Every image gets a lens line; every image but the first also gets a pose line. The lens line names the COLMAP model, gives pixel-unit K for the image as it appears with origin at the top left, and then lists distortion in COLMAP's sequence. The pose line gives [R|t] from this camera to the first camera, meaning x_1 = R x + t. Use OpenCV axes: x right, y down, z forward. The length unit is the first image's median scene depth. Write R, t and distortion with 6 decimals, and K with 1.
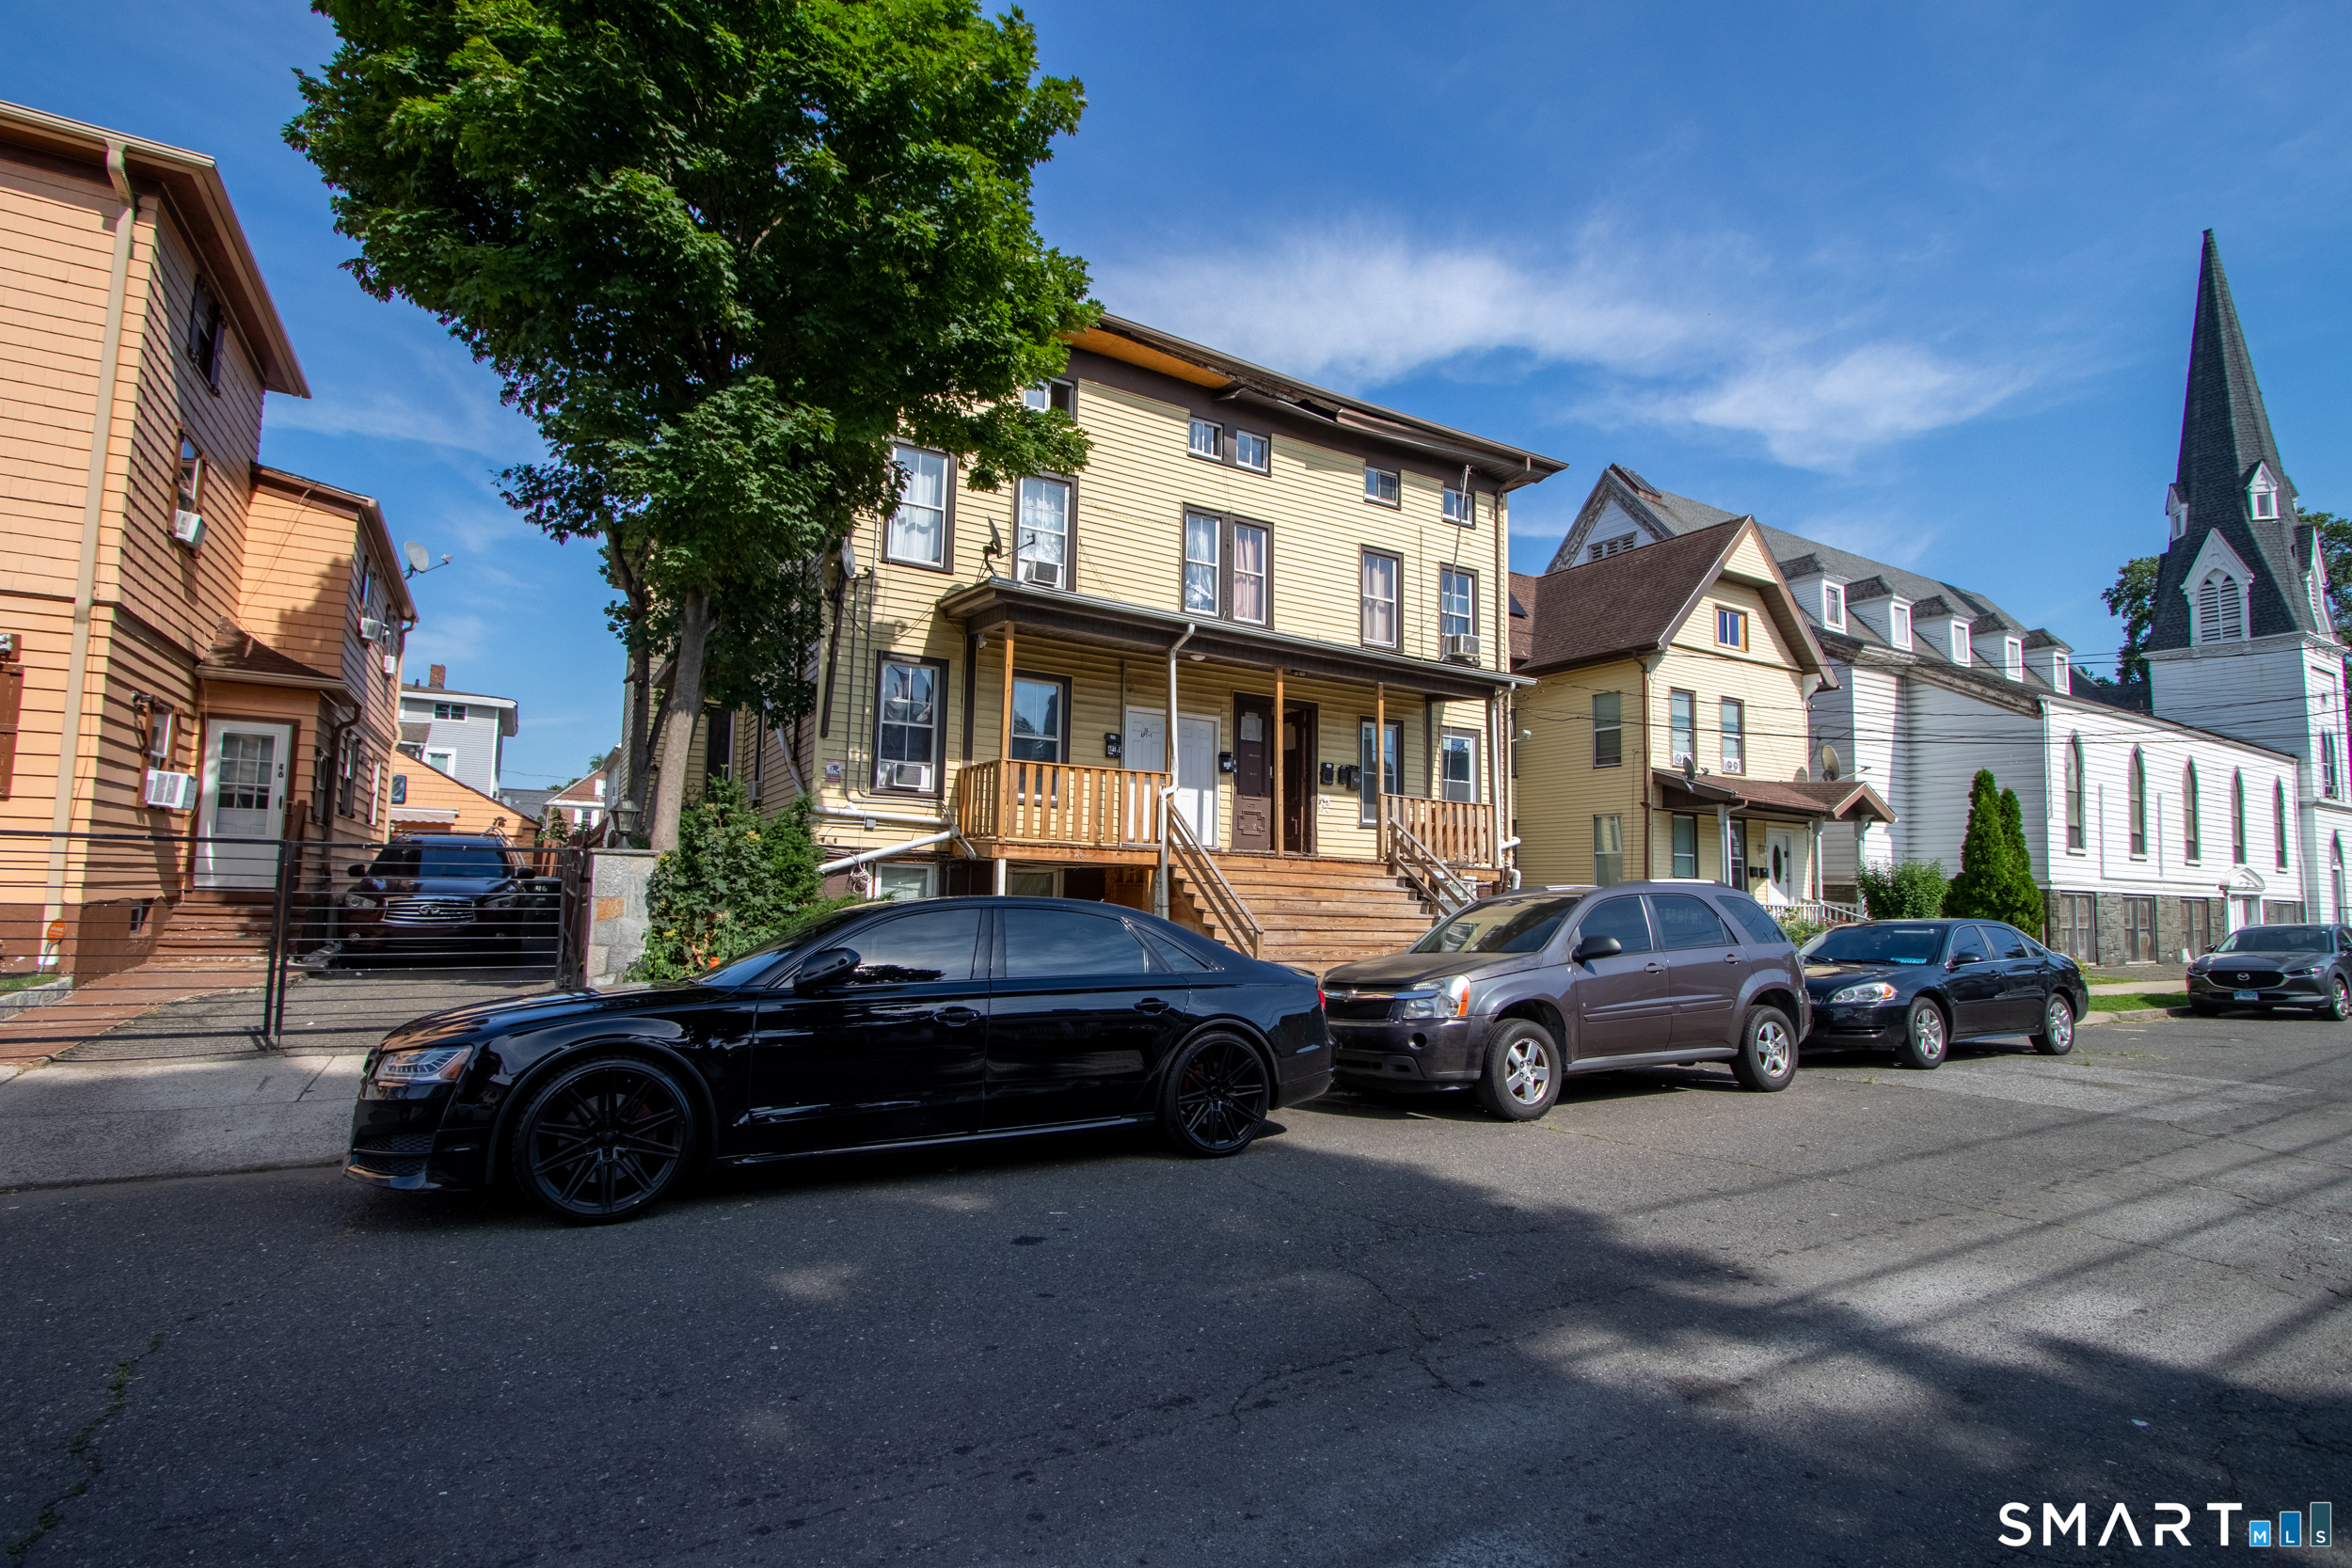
lens RADIAL K [[1115.3, 0, 1176.0], [0, 1115.3, 784.0], [0, 0, 1]] dist [-0.008766, 0.000590]
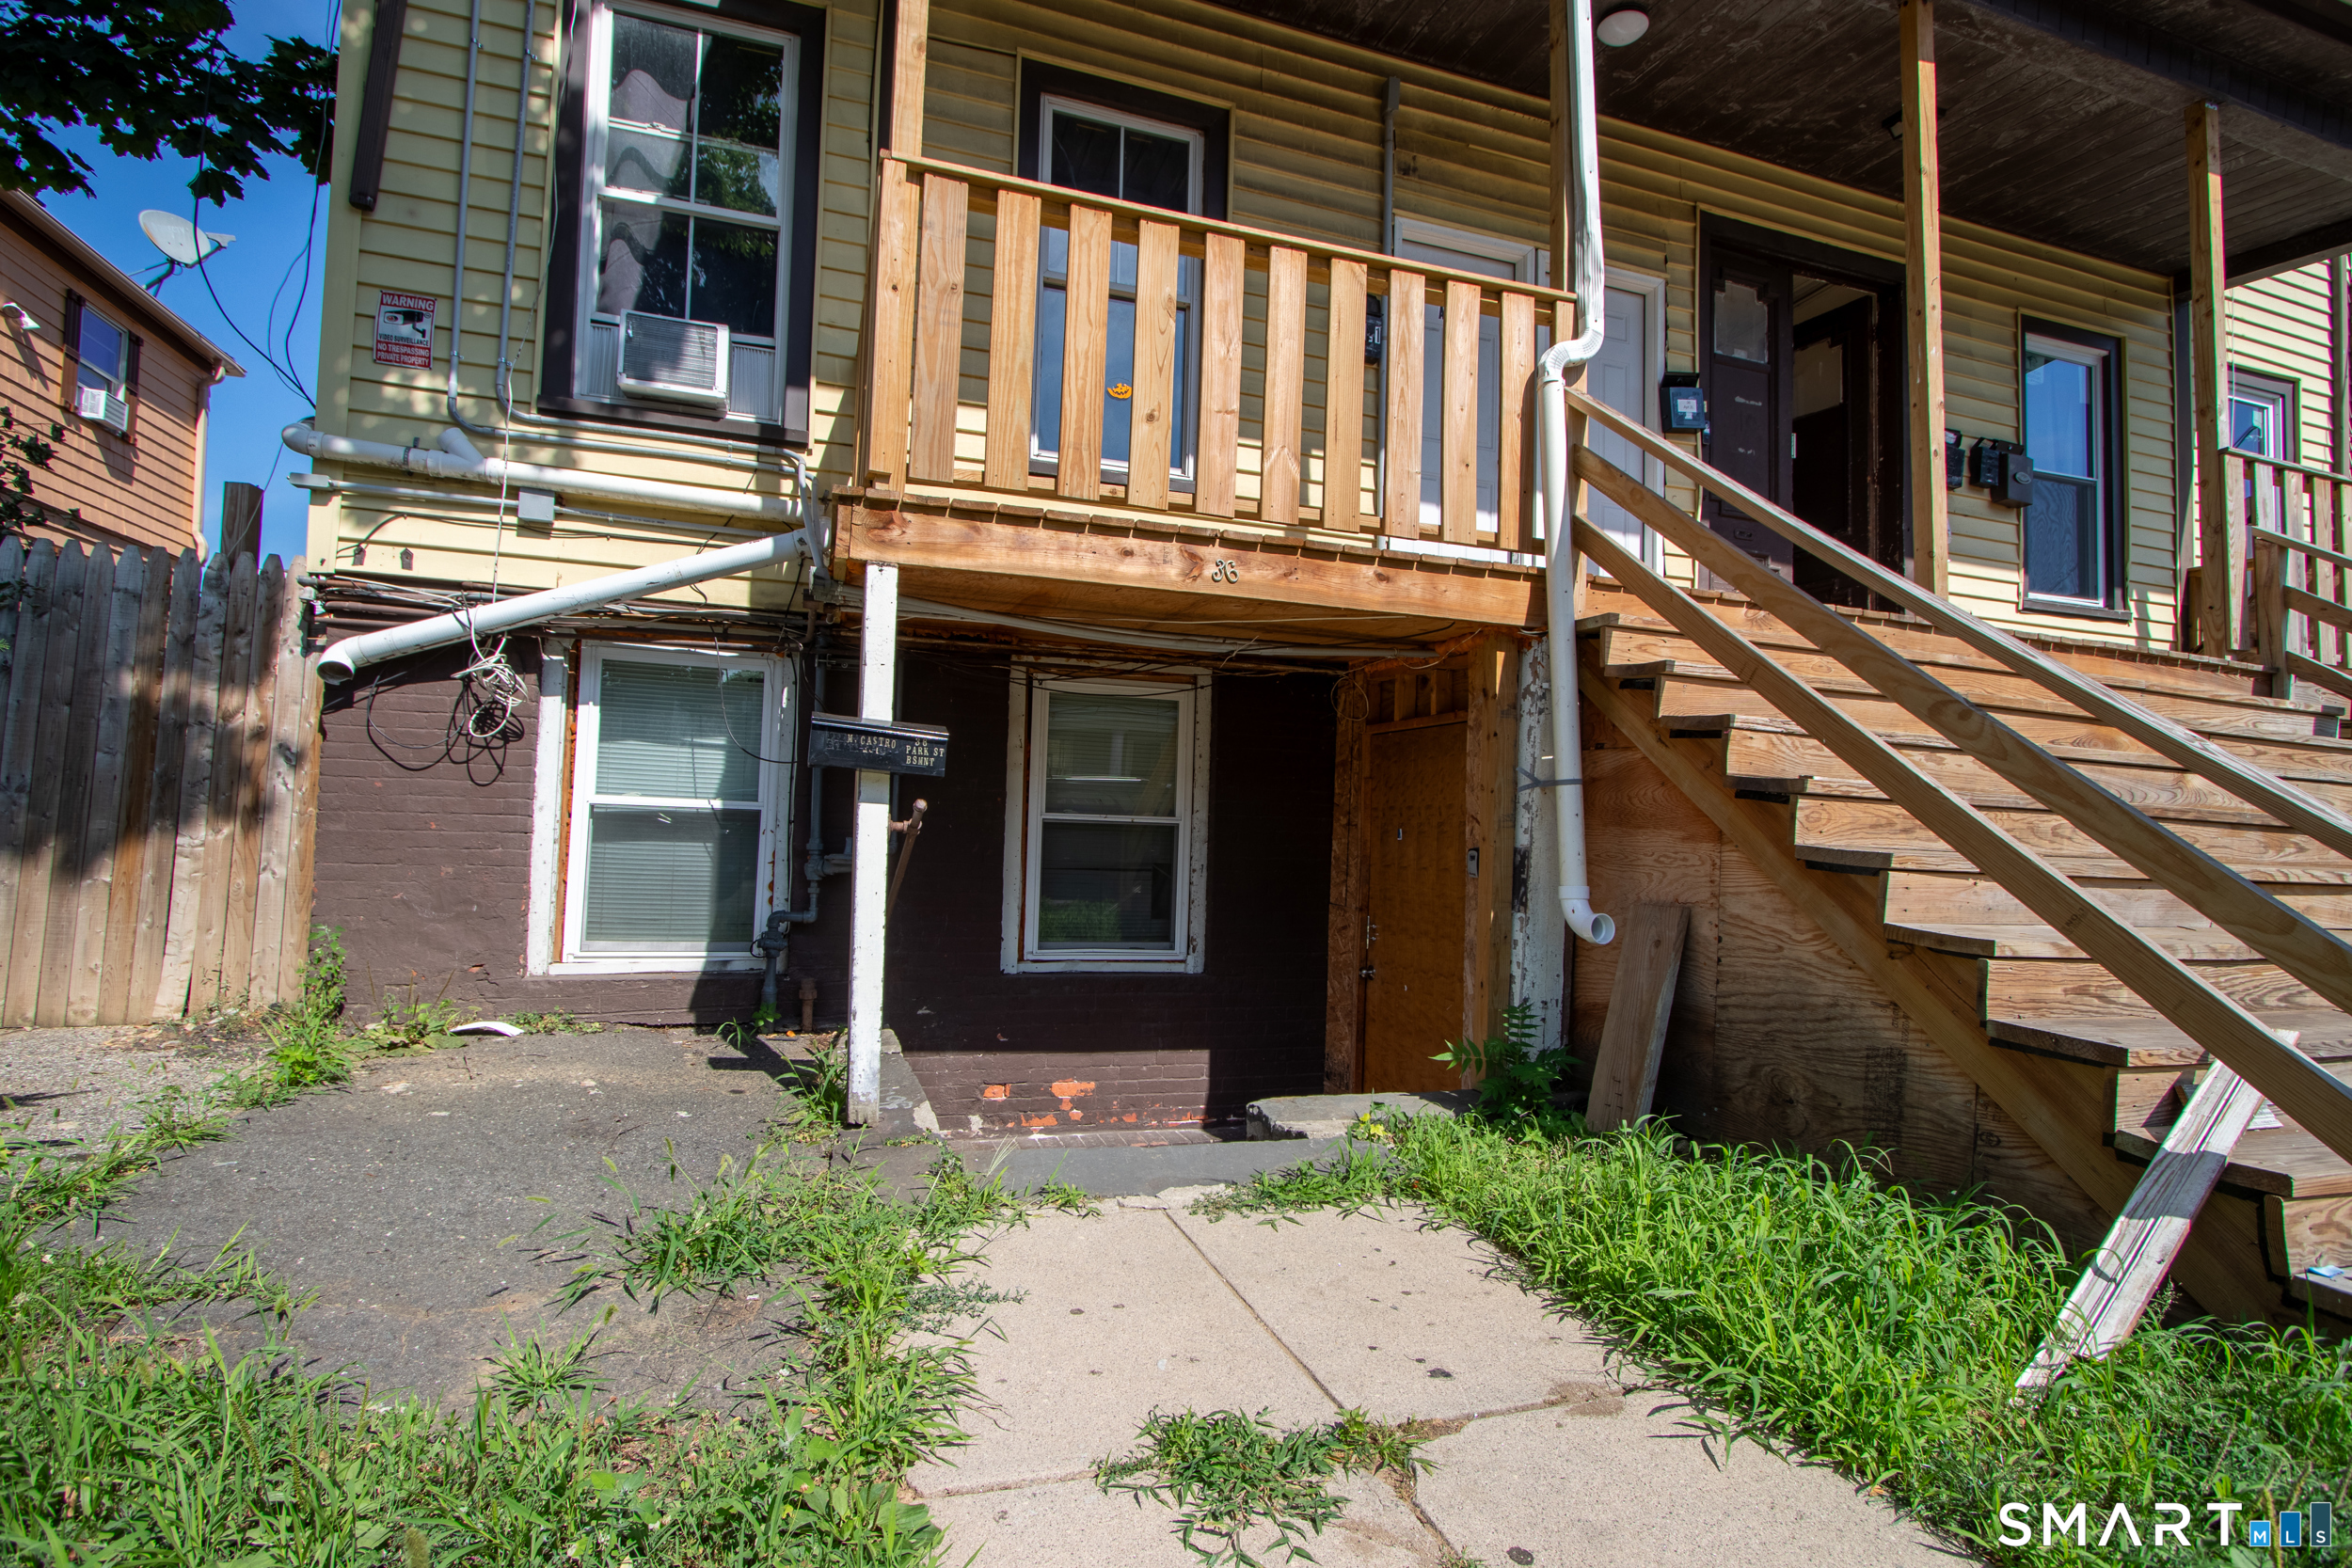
lens RADIAL K [[1132.2, 0, 1176.0], [0, 1132.2, 784.0], [0, 0, 1]] dist [0.088114, 0.000152]
pose [[0.977660, -0.009242, -0.209988, -0.041925], [0.022014, 0.998041, 0.058568, 0.090821], [0.209036, -0.061882, 0.975948, 0.705953]]
